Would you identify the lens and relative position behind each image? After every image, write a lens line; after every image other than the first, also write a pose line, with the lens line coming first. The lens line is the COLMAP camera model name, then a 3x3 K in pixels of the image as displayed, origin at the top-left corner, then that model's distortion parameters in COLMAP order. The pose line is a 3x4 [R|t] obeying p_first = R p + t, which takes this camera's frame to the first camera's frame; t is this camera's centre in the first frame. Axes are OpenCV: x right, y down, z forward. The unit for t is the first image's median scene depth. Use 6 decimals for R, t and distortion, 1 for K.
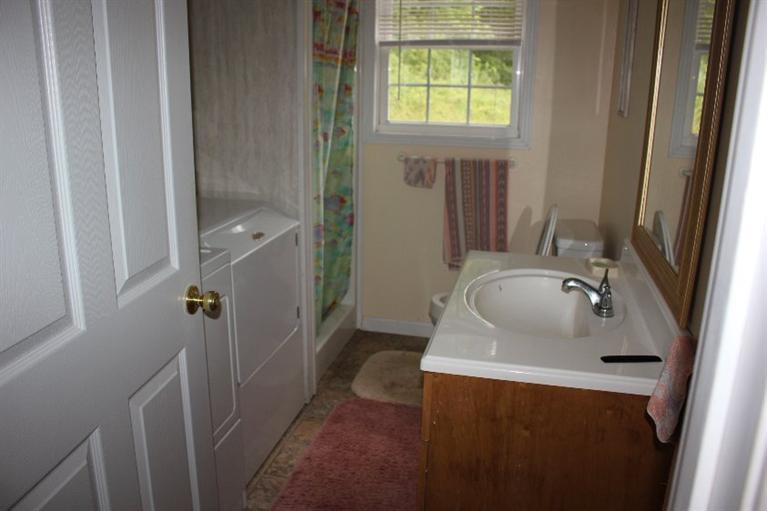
lens RADIAL K [[633.8, 0, 383.5], [0, 633.8, 255.5], [0, 0, 1]] dist [-0.177579, 0.161484]
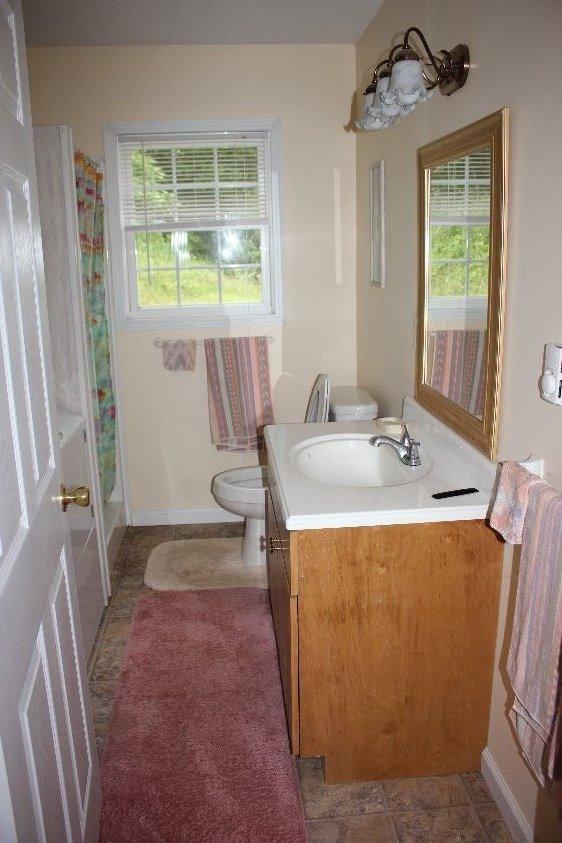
lens RADIAL K [[696.6, 0, 281.0], [0, 696.6, 421.5], [0, 0, 1]] dist [-0.177579, 0.161484]
pose [[0.948592, -0.114786, 0.294952, -0.132137], [0.124036, 0.992195, -0.012779, 0.002716], [-0.291183, 0.048707, 0.955427, -0.079465]]
